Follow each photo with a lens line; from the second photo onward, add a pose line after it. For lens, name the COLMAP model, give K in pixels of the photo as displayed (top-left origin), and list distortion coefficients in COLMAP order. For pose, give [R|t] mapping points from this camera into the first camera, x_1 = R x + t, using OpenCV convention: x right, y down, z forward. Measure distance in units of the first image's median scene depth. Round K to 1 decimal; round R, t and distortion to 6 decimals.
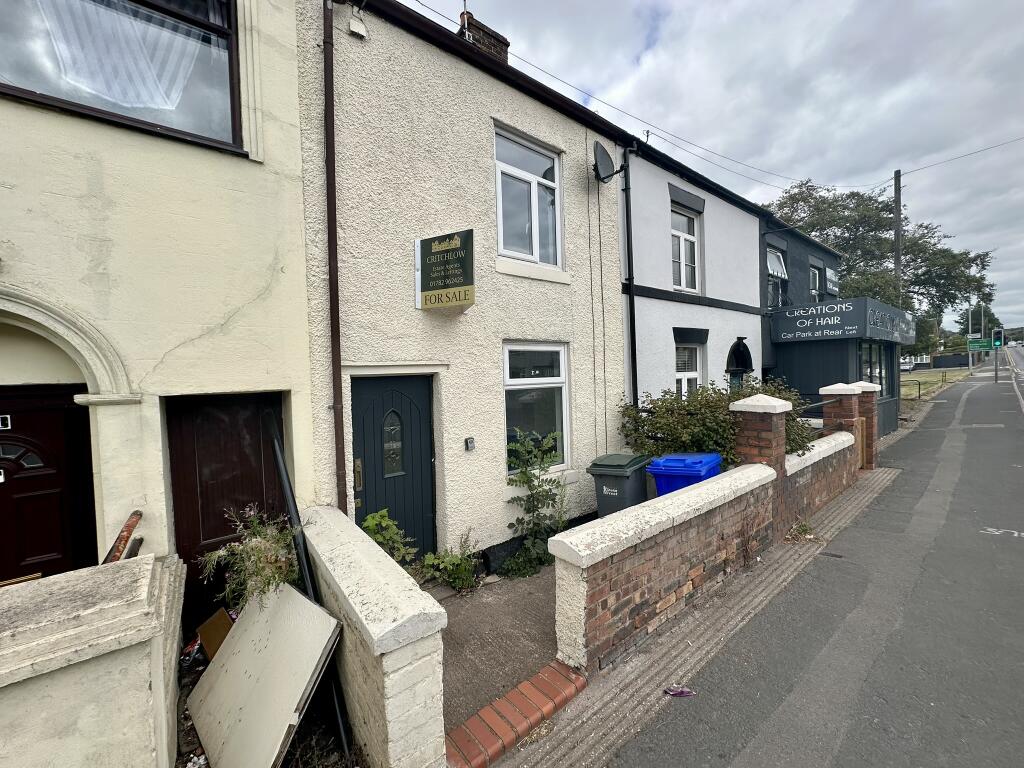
lens RADIAL K [[408.5, 0, 511.3], [0, 408.5, 384.3], [0, 0, 1]] dist [-0.002265, 0.000302]
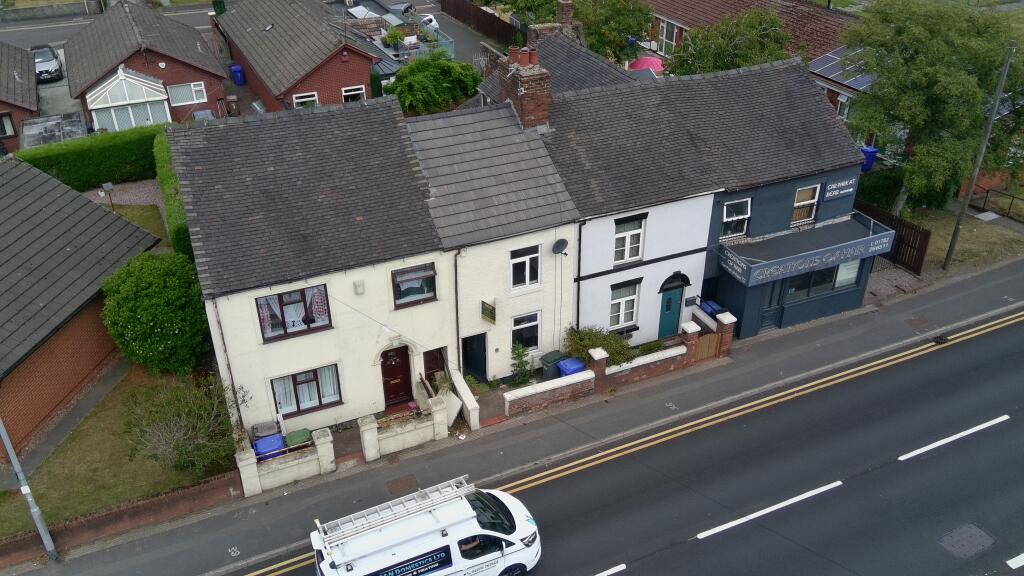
lens RADIAL K [[869.8, 0, 519.4], [0, 869.8, 285.8], [0, 0, 1]] dist [0.054394, -0.058746]
pose [[0.966250, 0.157342, -0.203972, 1.187710], [-0.032018, 0.859009, 0.510959, -3.261093], [0.255609, -0.487183, 0.835055, -3.768725]]
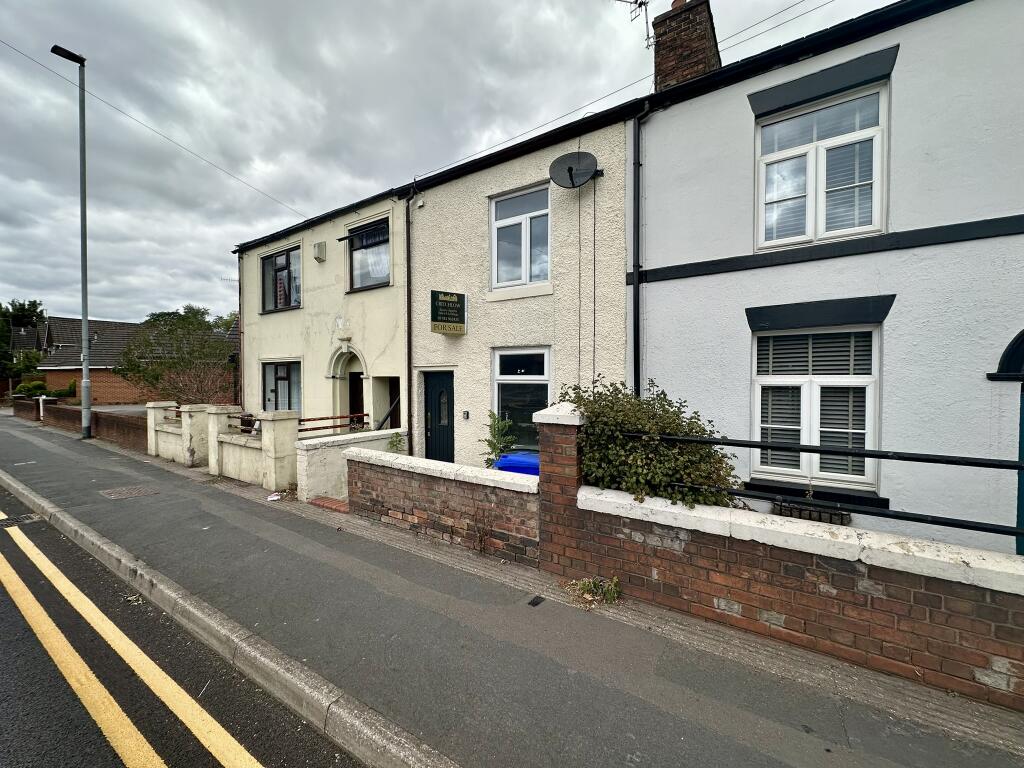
lens RADIAL K [[408.5, 0, 507.8], [0, 408.5, 383.8], [0, 0, 1]] dist [-0.002265, 0.000302]
pose [[0.305337, 0.052279, -0.950808, 1.331399], [-0.028037, 0.998552, 0.045900, -0.049342], [0.951832, 0.012643, 0.306361, 0.598660]]
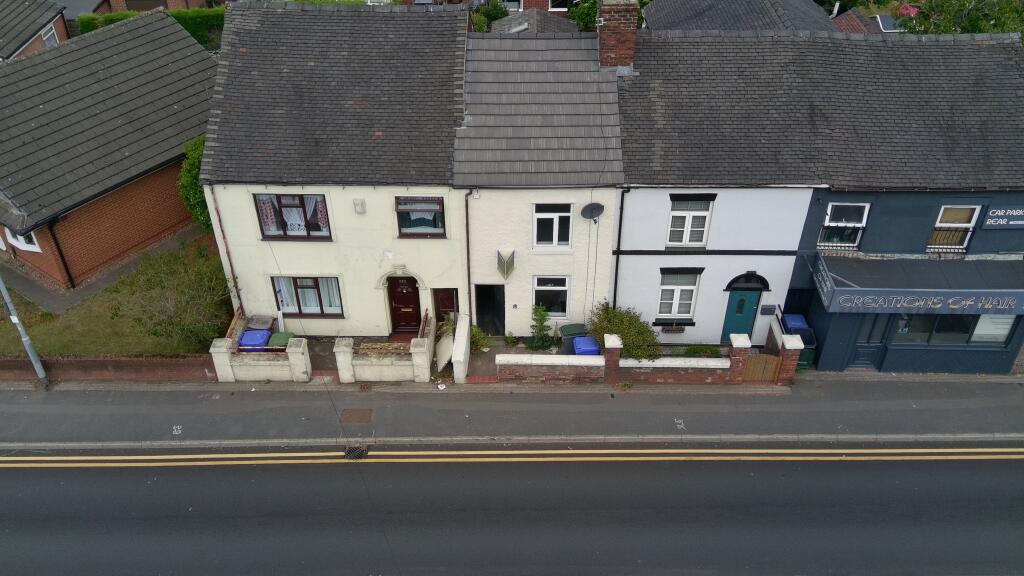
lens RADIAL K [[869.8, 0, 510.1], [0, 869.8, 292.3], [0, 0, 1]] dist [0.054394, -0.058746]
pose [[0.769541, 0.414114, -0.486124, 2.454621], [-0.033334, 0.786247, 0.617012, -3.244284], [0.637727, -0.458612, 0.618853, -2.394171]]
